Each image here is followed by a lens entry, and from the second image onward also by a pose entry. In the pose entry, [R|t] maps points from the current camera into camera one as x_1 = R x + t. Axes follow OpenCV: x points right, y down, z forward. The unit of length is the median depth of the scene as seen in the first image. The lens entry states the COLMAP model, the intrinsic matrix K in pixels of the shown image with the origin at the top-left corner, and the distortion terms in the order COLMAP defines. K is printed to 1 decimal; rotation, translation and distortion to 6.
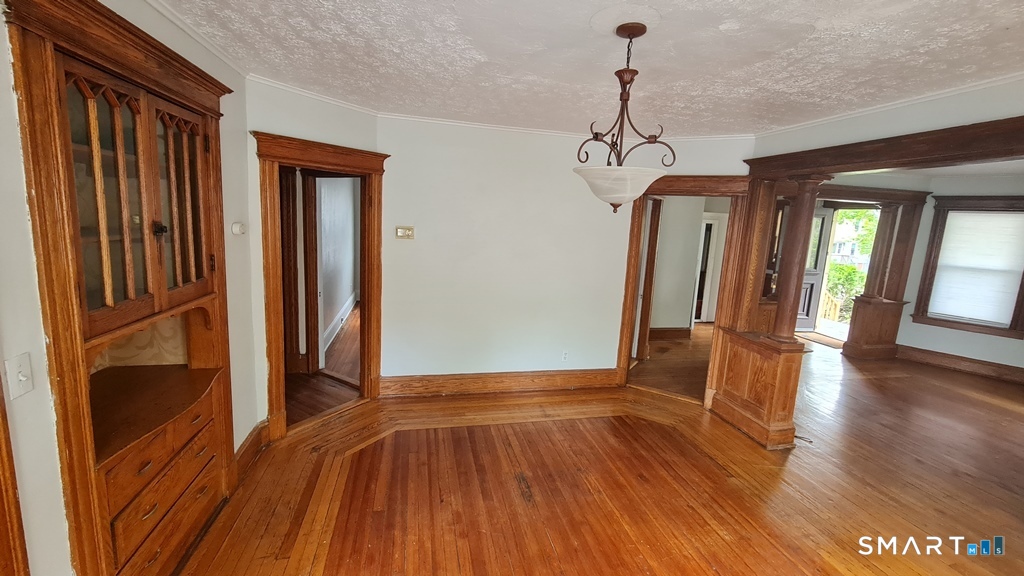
lens RADIAL K [[416.9, 0, 521.4], [0, 416.9, 279.7], [0, 0, 1]] dist [0.000480, -0.000845]
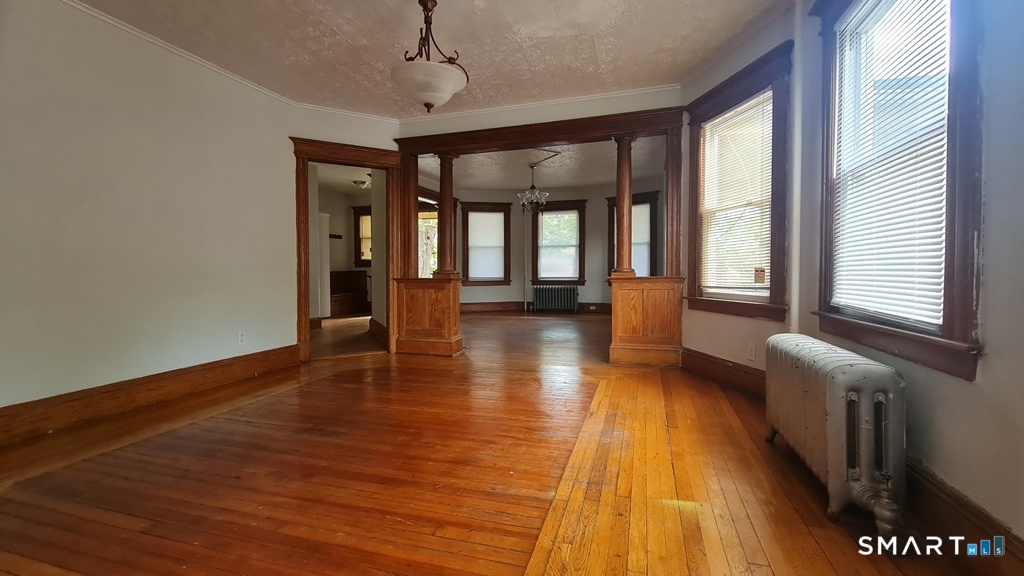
lens RADIAL K [[416.9, 0, 517.4], [0, 416.9, 281.6], [0, 0, 1]] dist [0.000480, -0.000845]
pose [[0.508206, -0.082159, 0.857308, -0.382183], [0.160043, 0.987110, -0.000274, 0.193571], [-0.846235, 0.137345, 0.514804, 0.117809]]
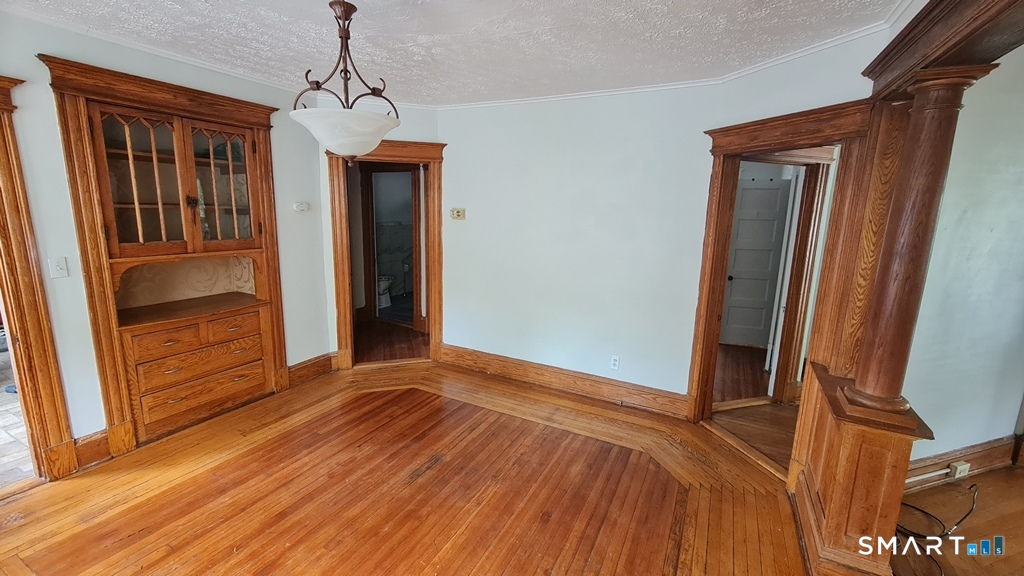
lens RADIAL K [[416.9, 0, 519.4], [0, 416.9, 279.1], [0, 0, 1]] dist [0.000480, -0.000845]
pose [[0.760792, 0.081587, -0.643847, 0.579997], [-0.084819, 0.996057, 0.025994, 0.014998], [0.643429, 0.034834, 0.764713, 0.290680]]
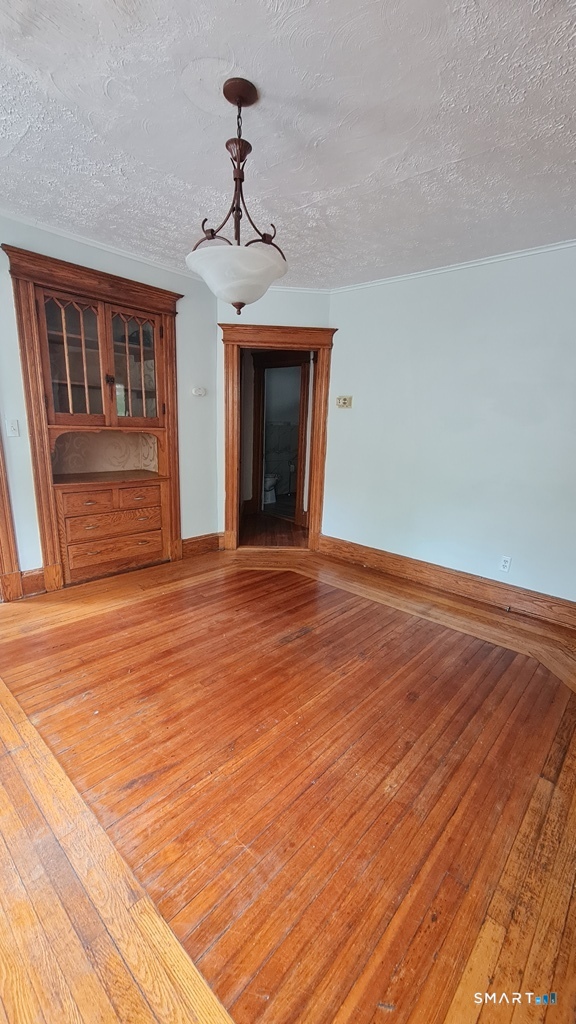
lens RADIAL K [[416.9, 0, 299.0], [0, 416.9, 519.2], [0, 0, 1]] dist [0.000480, -0.000845]
pose [[0.570692, 0.162083, -0.805009, 0.585805], [-0.133097, 0.985622, 0.104092, 0.090410], [0.810306, 0.047740, 0.584059, 0.311073]]
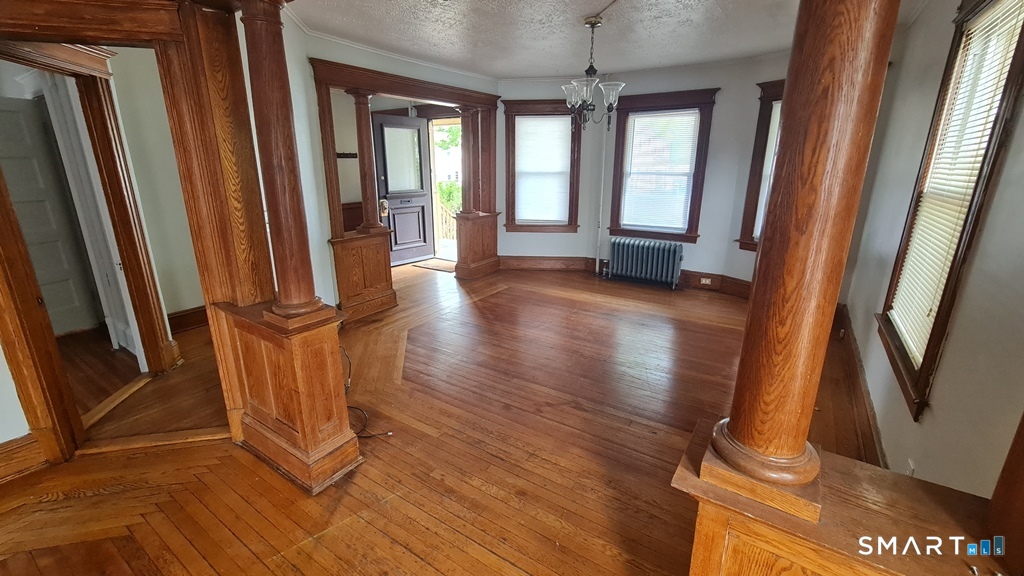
lens RADIAL K [[416.9, 0, 518.5], [0, 416.9, 278.6], [0, 0, 1]] dist [0.000480, -0.000845]
pose [[0.731982, -0.232333, 0.640488, 0.465309], [0.139828, 0.971279, 0.192523, 0.034637], [-0.666822, -0.051366, 0.743445, 0.359585]]
